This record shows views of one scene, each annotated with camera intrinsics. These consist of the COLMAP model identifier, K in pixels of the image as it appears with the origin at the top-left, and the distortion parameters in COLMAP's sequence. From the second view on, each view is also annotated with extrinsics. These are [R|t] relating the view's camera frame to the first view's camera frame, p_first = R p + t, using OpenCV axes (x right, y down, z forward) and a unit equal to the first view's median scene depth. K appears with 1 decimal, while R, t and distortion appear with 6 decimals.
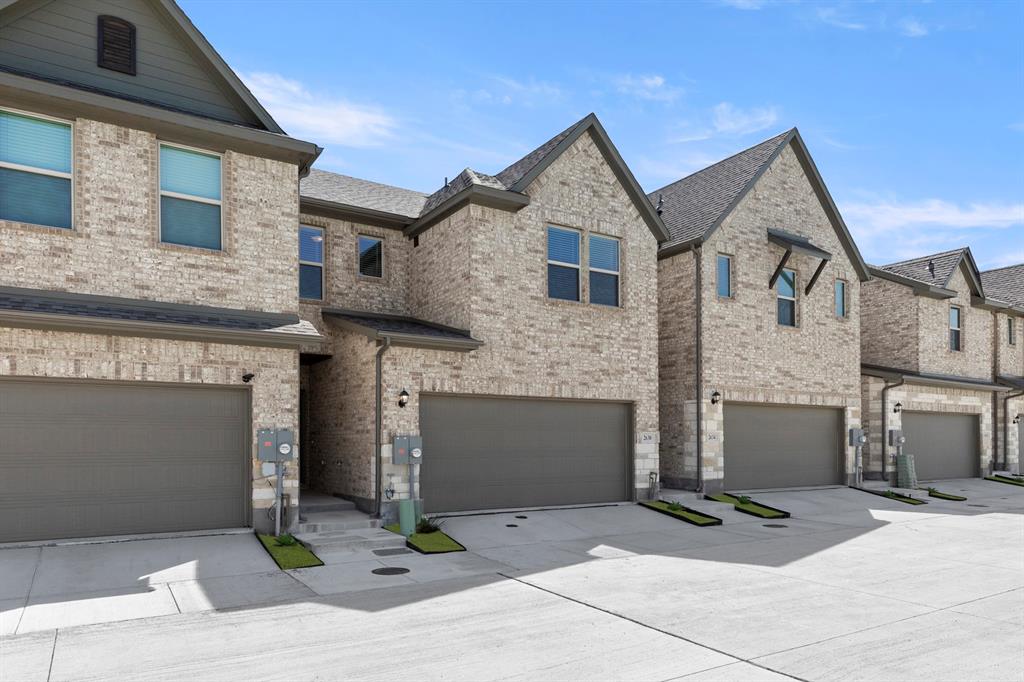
lens RADIAL K [[602.1, 0, 511.7], [0, 602.1, 434.9], [0, 0, 1]] dist [0.000368, -0.001134]
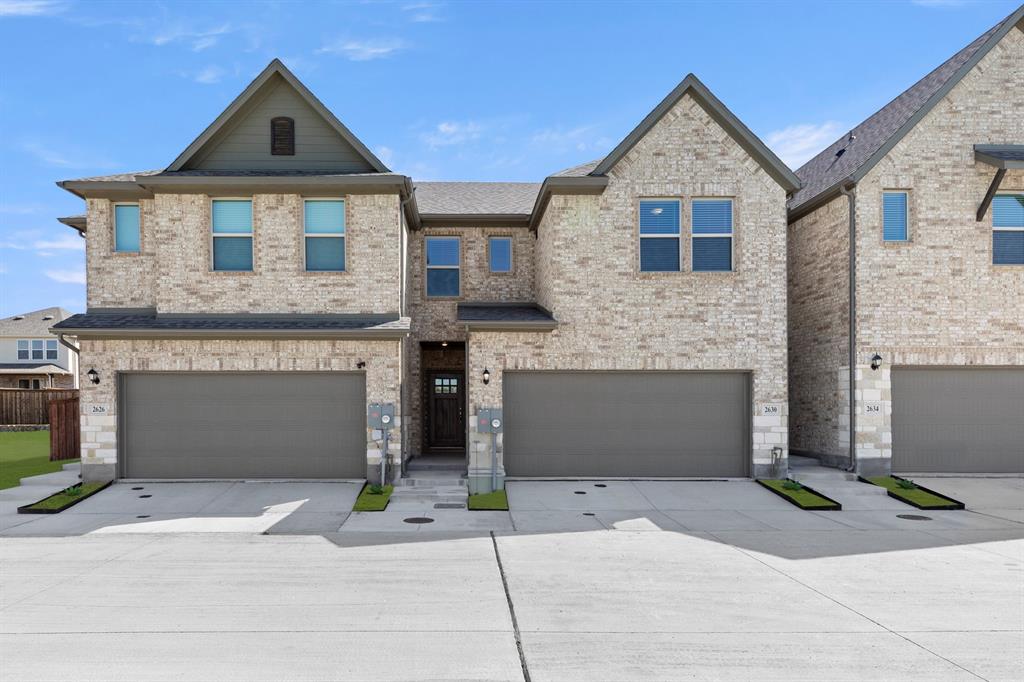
lens RADIAL K [[558.7, 0, 511.9], [0, 558.7, 413.3], [0, 0, 1]] dist [0.000914, -0.002867]
pose [[0.870581, 0.002128, -0.492020, 0.342080], [0.004793, 0.999907, 0.012805, -0.002622], [0.492002, -0.013506, 0.870489, 0.073797]]
